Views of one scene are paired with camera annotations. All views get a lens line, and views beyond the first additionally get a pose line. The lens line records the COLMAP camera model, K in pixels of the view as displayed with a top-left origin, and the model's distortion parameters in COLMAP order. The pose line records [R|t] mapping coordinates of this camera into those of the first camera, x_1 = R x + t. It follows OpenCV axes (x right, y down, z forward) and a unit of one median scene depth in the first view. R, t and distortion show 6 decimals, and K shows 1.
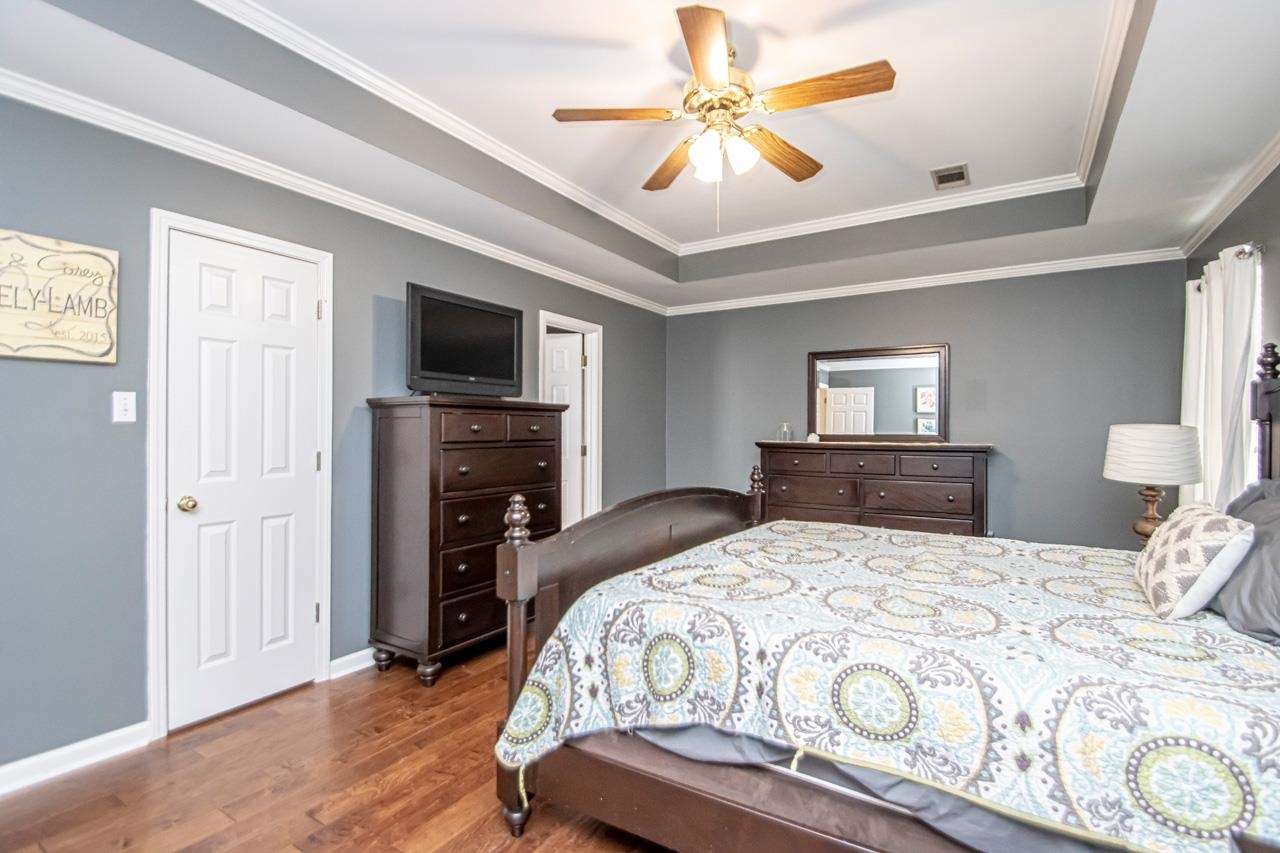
lens RADIAL K [[611.3, 0, 635.8], [0, 611.3, 427.3], [0, 0, 1]] dist [0.003929, -0.009315]
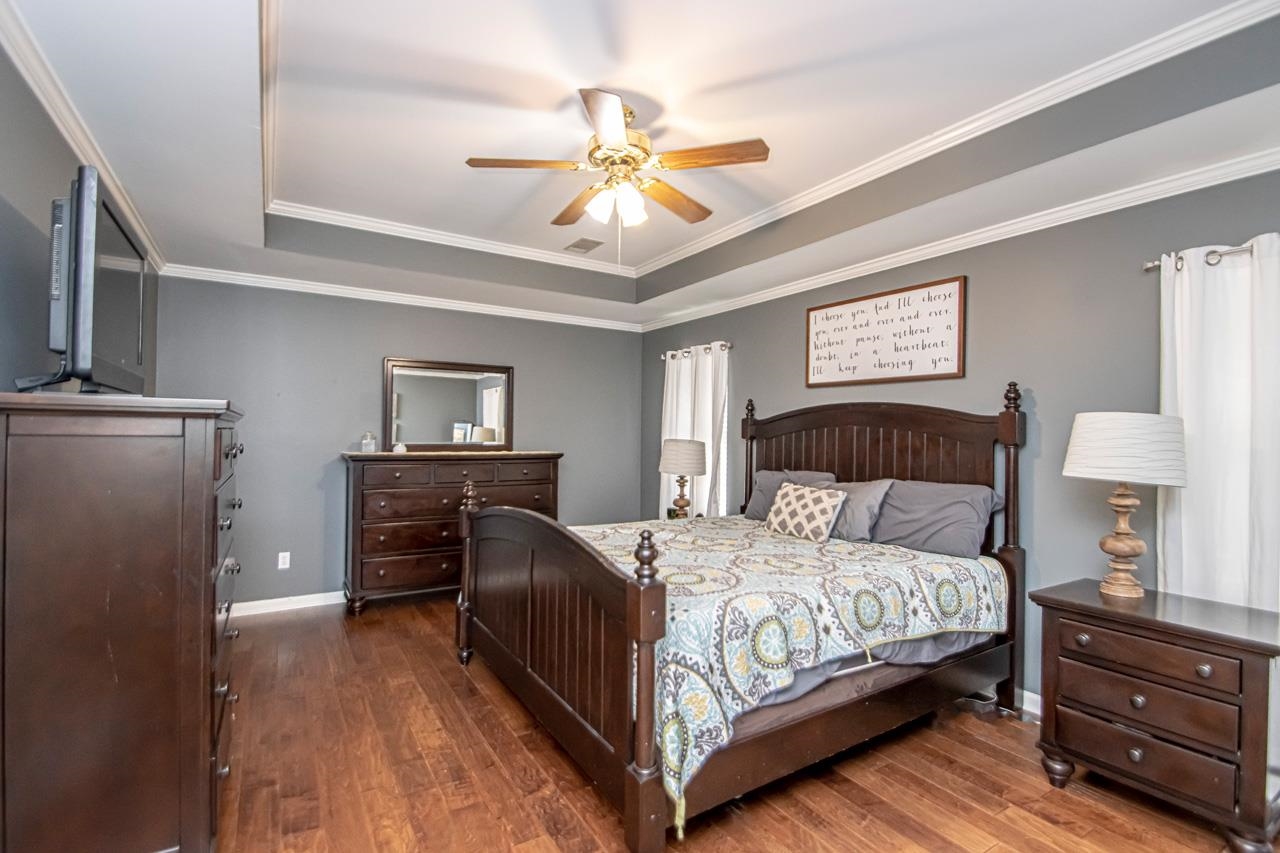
lens RADIAL K [[611.3, 0, 640.7], [0, 611.3, 429.1], [0, 0, 1]] dist [0.003929, -0.009315]
pose [[0.425357, 0.003713, 0.905018, -1.217494], [-0.010750, 0.999942, 0.000950, -0.055983], [-0.904962, -0.010133, 0.425372, 0.693148]]
